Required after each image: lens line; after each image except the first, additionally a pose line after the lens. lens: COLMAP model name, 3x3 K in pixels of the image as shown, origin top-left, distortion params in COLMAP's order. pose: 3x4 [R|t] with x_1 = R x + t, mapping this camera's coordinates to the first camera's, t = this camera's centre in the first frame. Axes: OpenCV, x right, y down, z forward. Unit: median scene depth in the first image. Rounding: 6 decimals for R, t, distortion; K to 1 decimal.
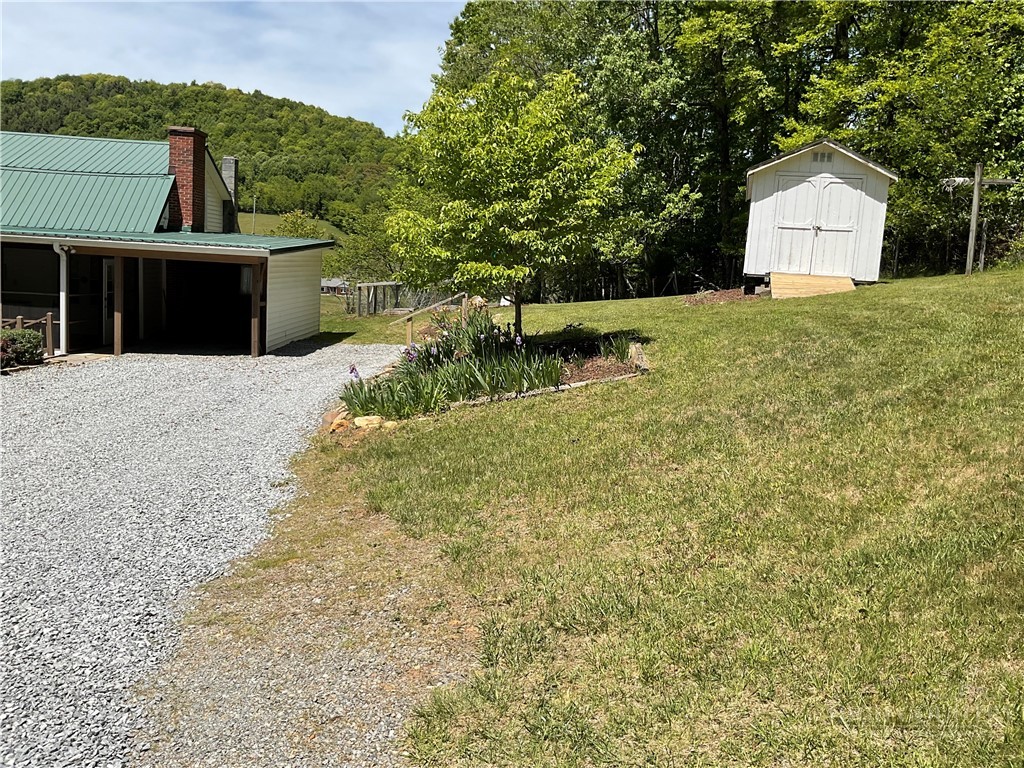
lens RADIAL K [[852.9, 0, 514.2], [0, 852.9, 387.0], [0, 0, 1]] dist [0.075276, -0.143757]
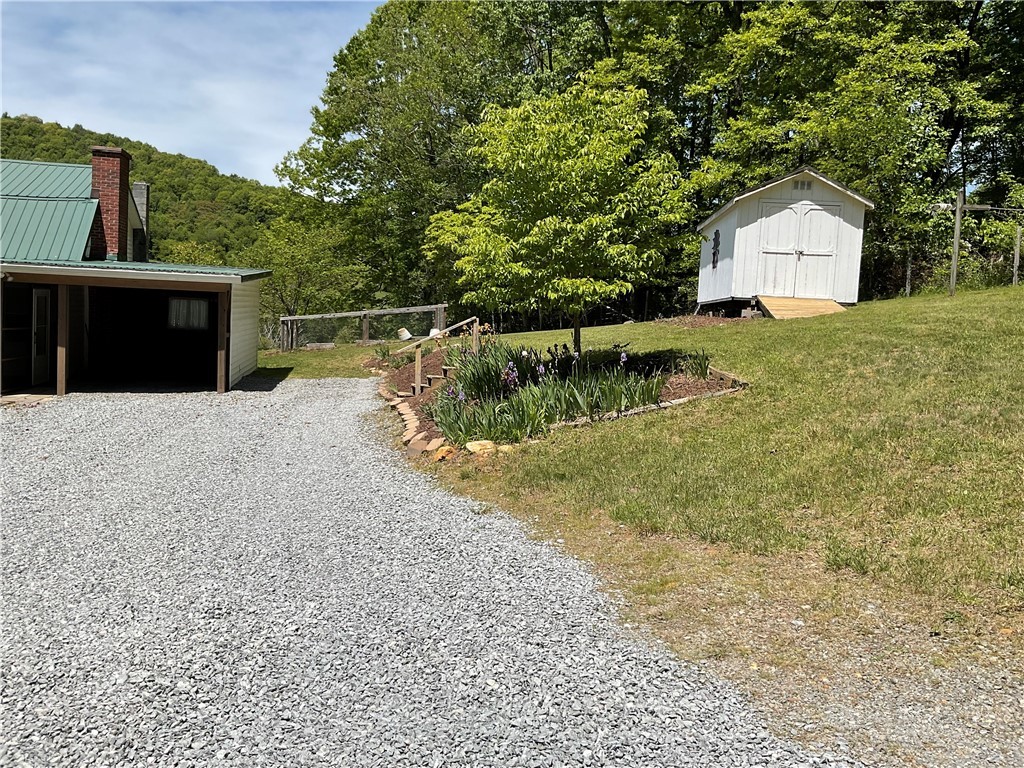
lens RADIAL K [[852.9, 0, 511.6], [0, 852.9, 384.6], [0, 0, 1]] dist [0.075276, -0.143757]
pose [[0.983420, -0.025947, 0.179475, -0.181168], [0.034732, 0.998339, -0.045977, 0.010174], [-0.177983, 0.051448, 0.982688, 0.048861]]
